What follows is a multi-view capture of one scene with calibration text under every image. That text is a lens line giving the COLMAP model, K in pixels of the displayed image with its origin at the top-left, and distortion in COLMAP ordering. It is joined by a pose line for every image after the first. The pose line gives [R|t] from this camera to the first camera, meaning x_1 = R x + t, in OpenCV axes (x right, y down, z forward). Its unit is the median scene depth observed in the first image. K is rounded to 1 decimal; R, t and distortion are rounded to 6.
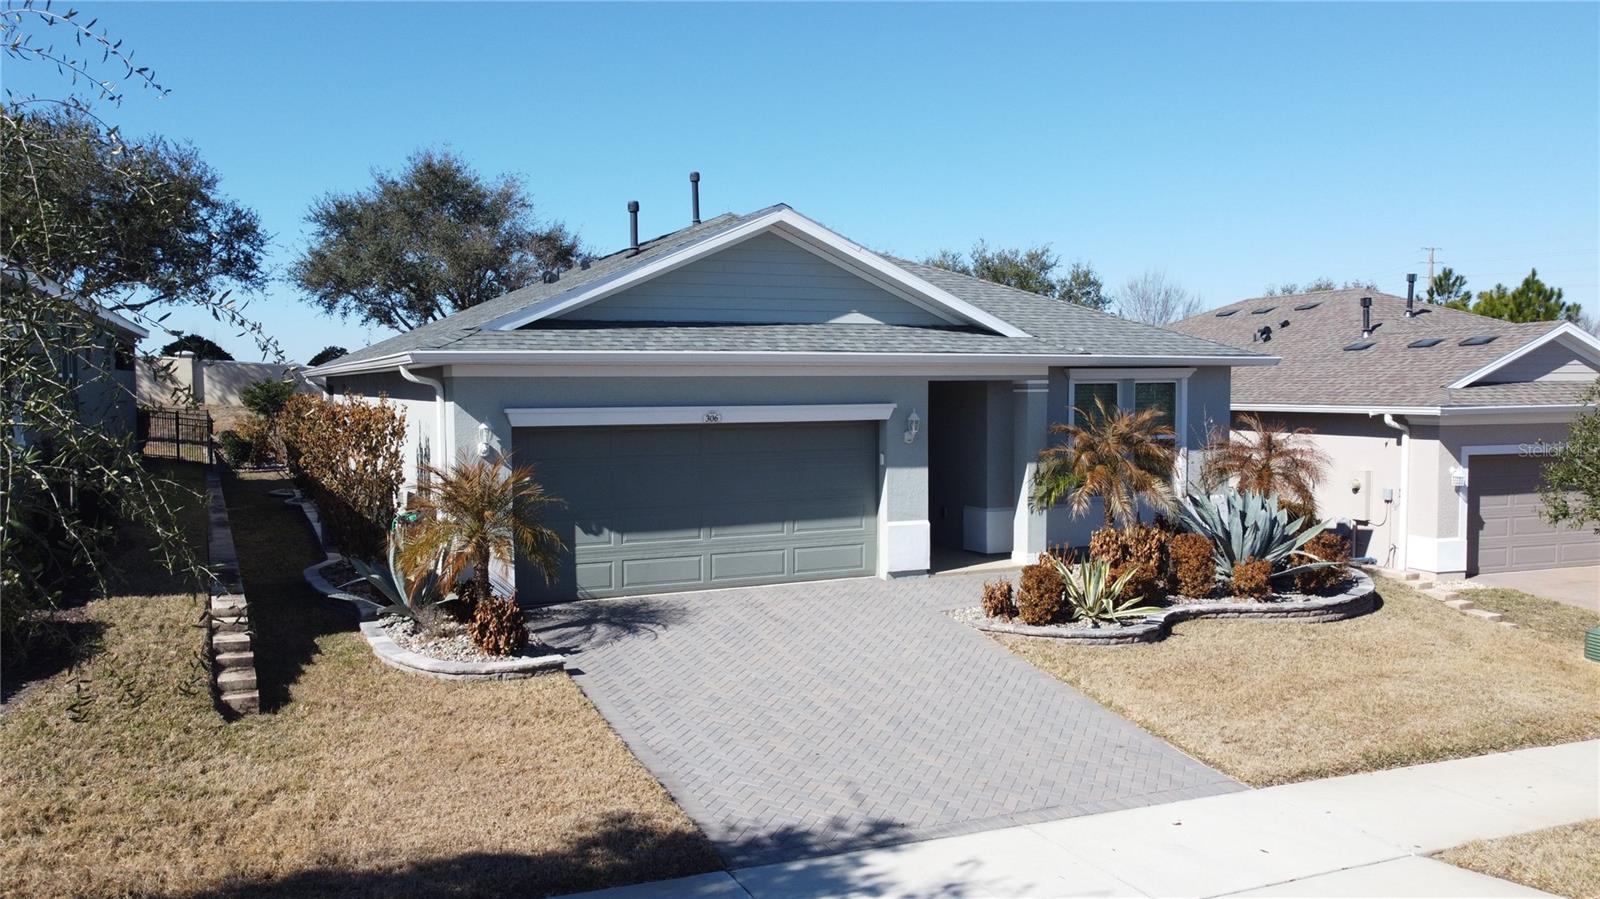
lens RADIAL K [[1206.3, 0, 800.4], [0, 1206.3, 450.4], [0, 0, 1]] dist [0.007116, -0.015818]
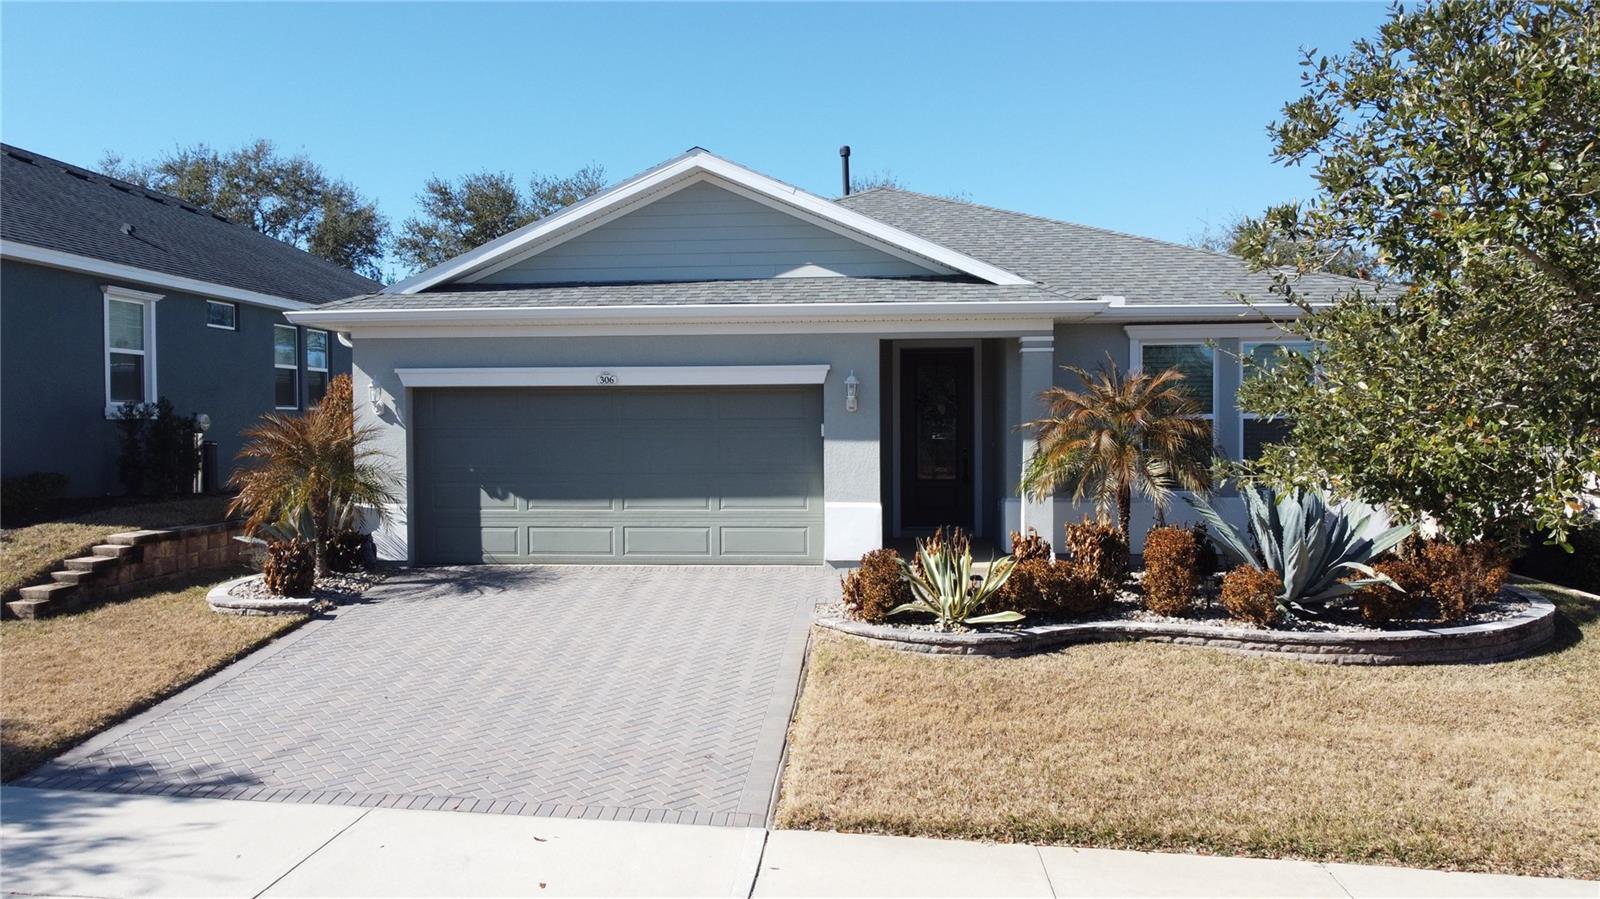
lens RADIAL K [[1206.3, 0, 809.1], [0, 1206.3, 454.7], [0, 0, 1]] dist [0.007116, -0.015818]
pose [[0.869165, 0.010420, -0.494412, 0.518612], [-0.026145, 0.999348, -0.024900, 0.049765], [0.493830, 0.034569, 0.868871, 0.255906]]
